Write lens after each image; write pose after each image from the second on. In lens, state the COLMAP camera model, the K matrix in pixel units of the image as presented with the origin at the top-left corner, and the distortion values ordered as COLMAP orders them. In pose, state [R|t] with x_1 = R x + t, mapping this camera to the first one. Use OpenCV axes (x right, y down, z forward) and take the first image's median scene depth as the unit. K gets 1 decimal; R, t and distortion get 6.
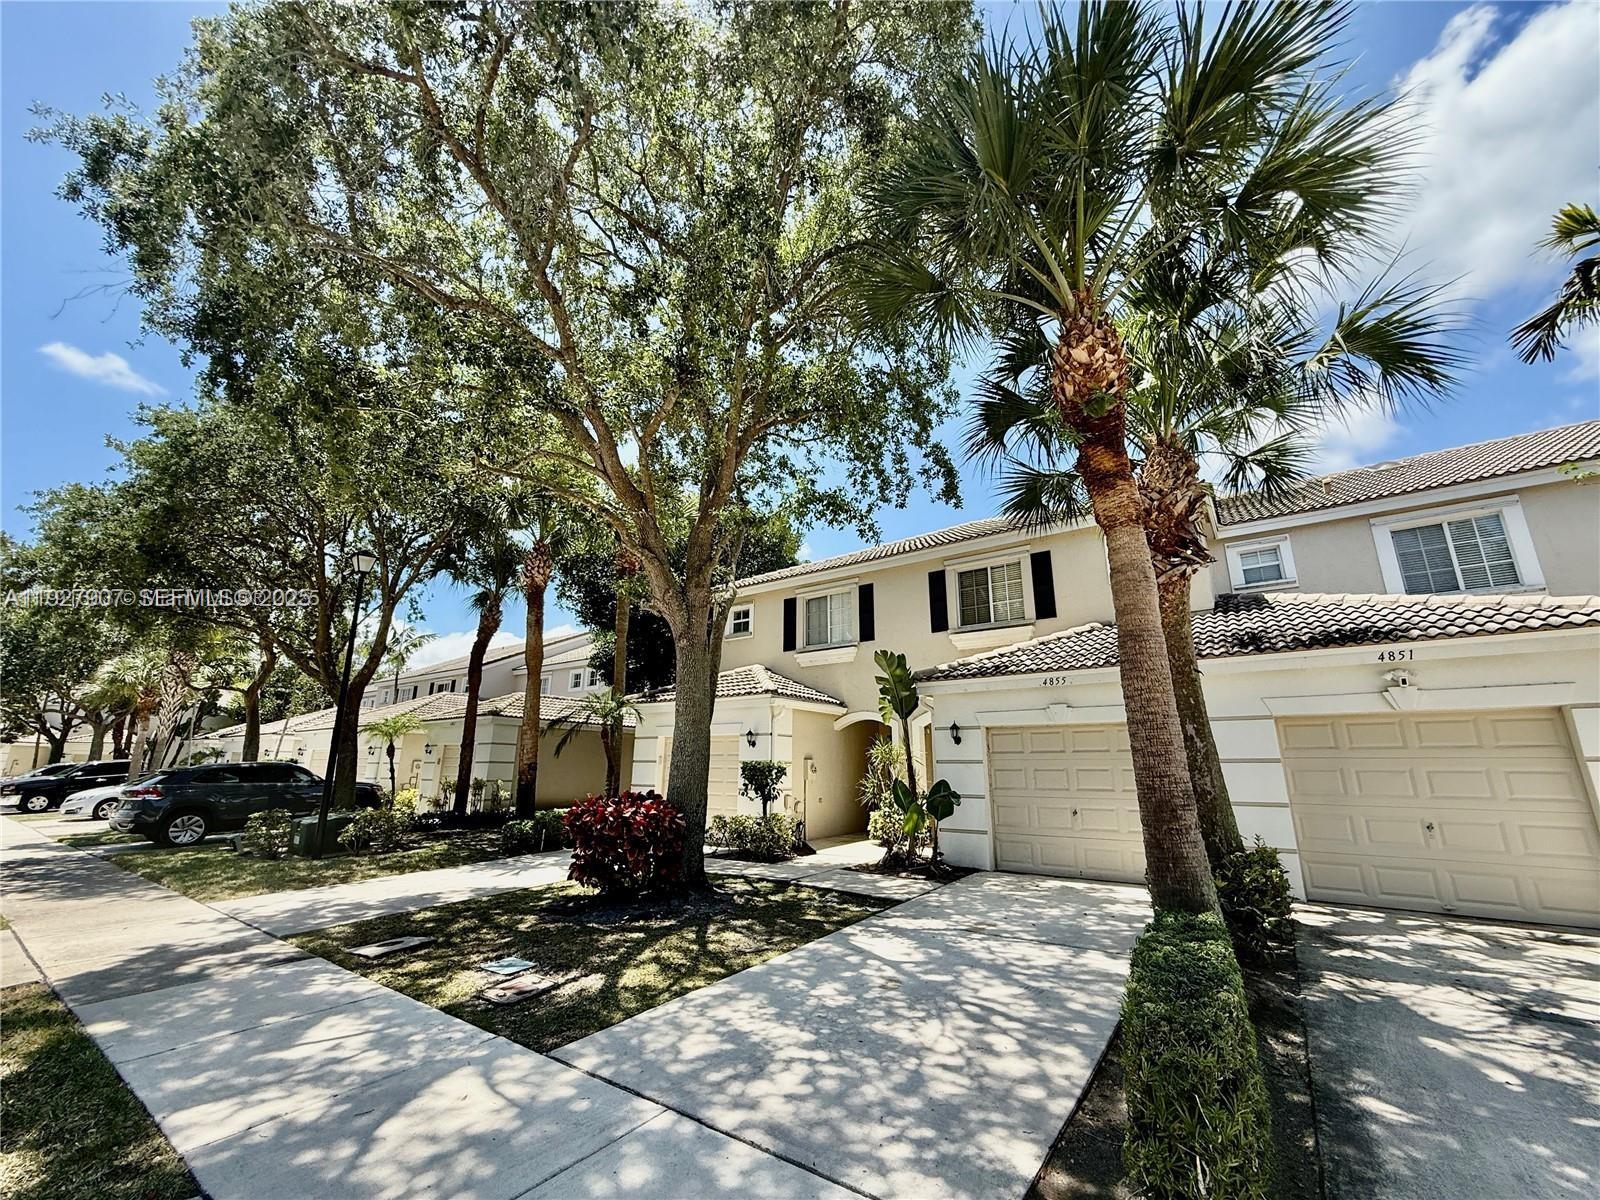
lens RADIAL K [[634.3, 0, 797.9], [0, 634.3, 608.0], [0, 0, 1]] dist [-0.001035, 0.000144]
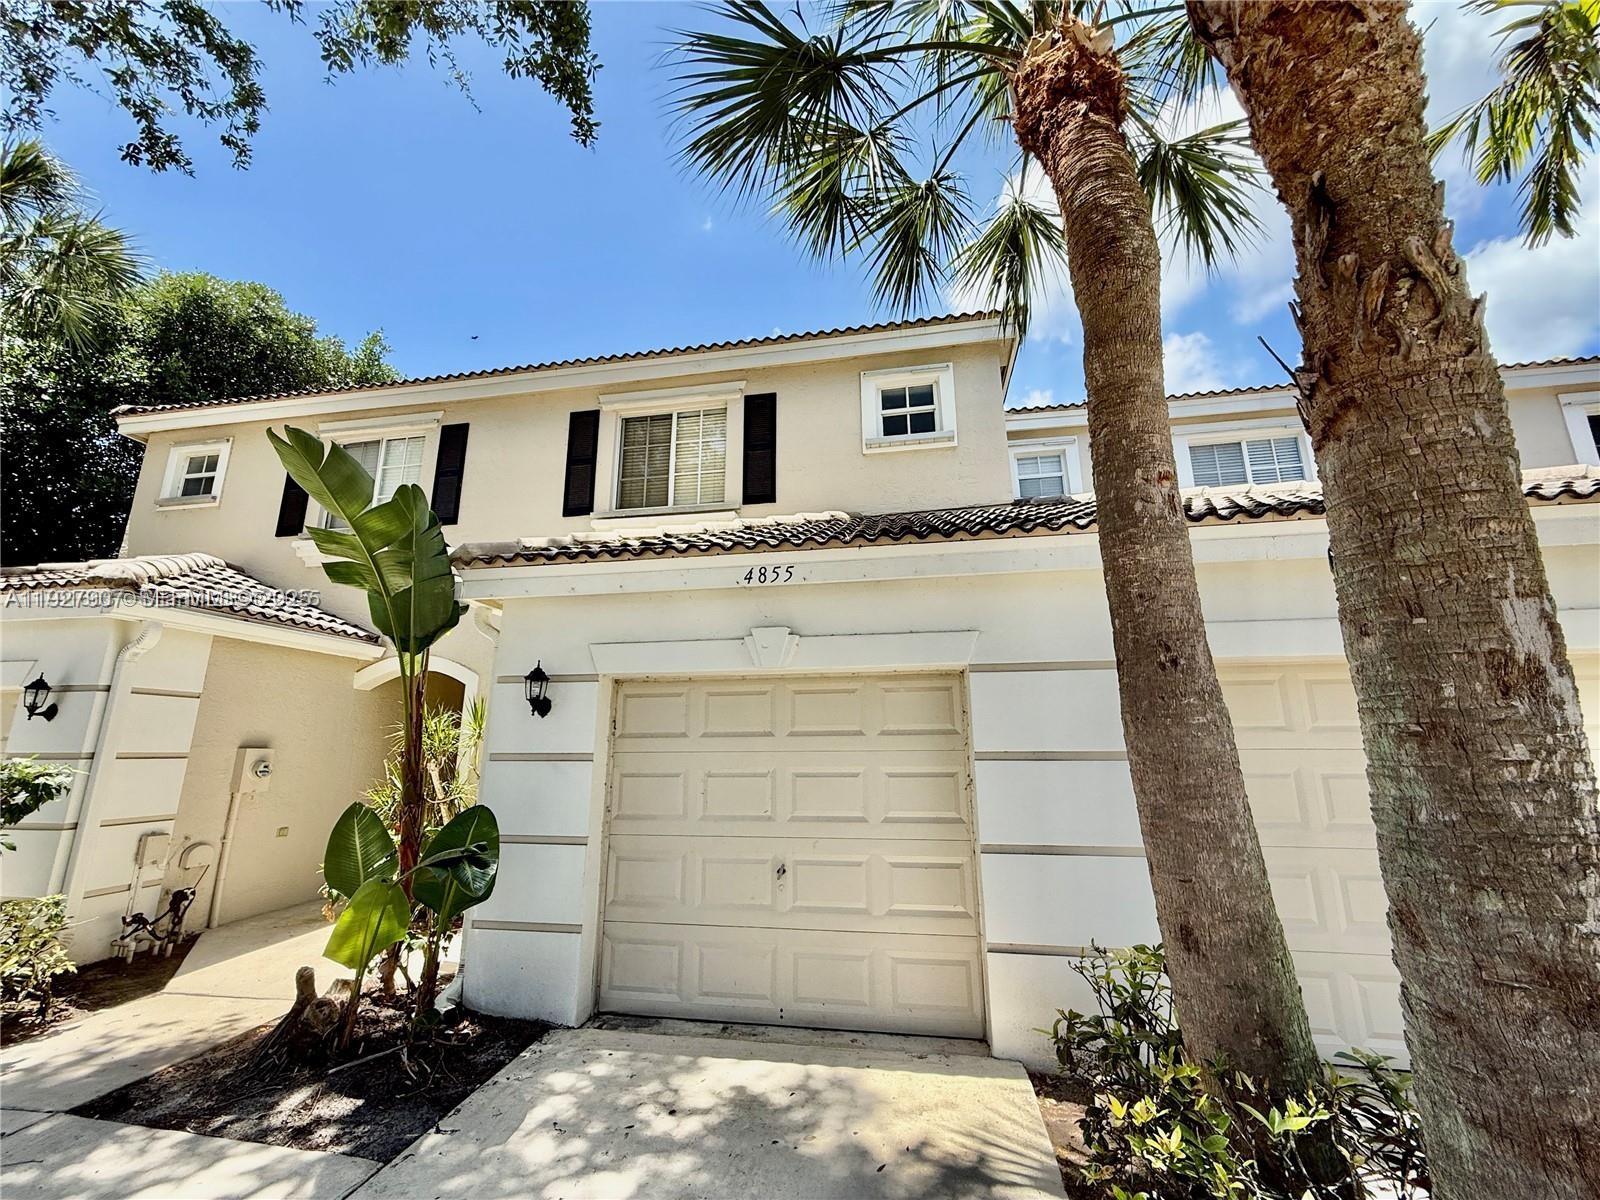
lens RADIAL K [[634.3, 0, 810.3], [0, 634.3, 601.3], [0, 0, 1]] dist [-0.001035, 0.000144]
pose [[0.887559, 0.091751, 0.451465, 0.175799], [-0.103503, 0.994628, 0.001344, 0.098062], [-0.448917, -0.047920, 0.892288, 0.447907]]
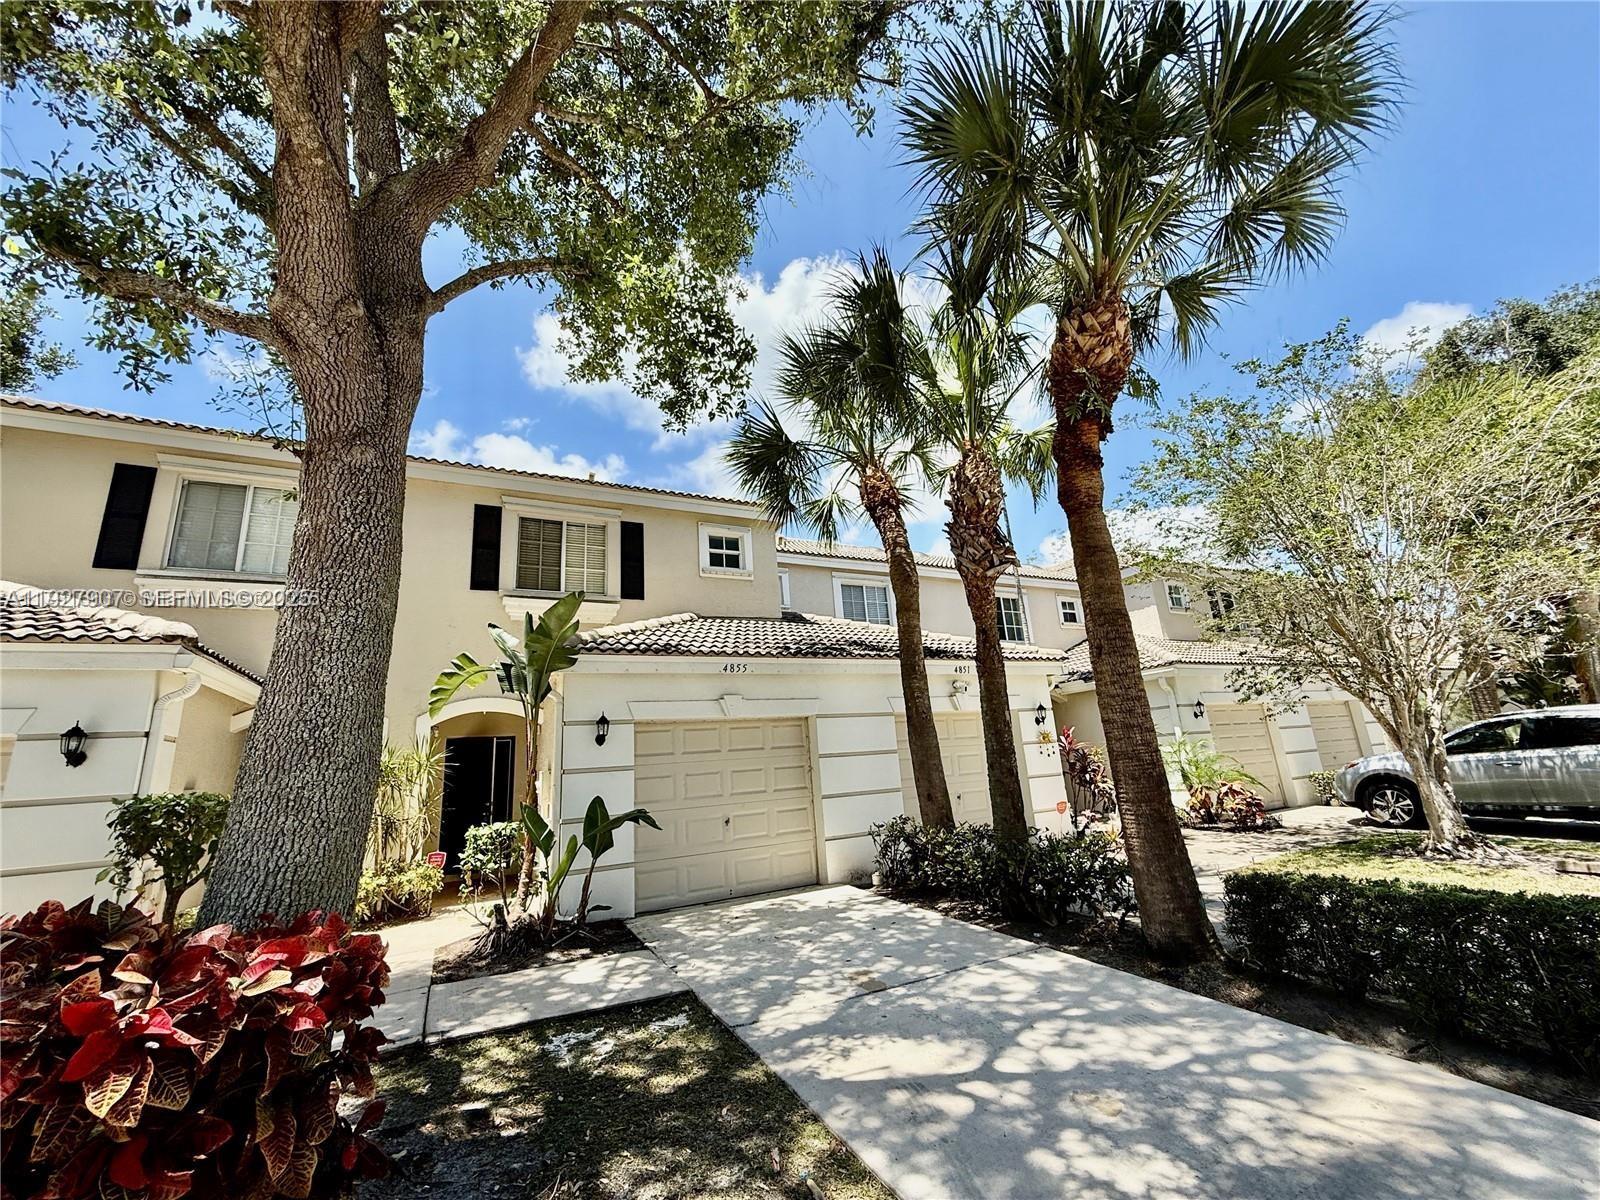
lens RADIAL K [[634.3, 0, 786.0], [0, 634.3, 591.7], [0, 0, 1]] dist [-0.001035, 0.000144]
pose [[0.439566, 0.196623, 0.876425, -0.266051], [-0.160516, 0.977235, -0.138733, 0.091477], [-0.883751, -0.079698, 0.461121, 0.410869]]
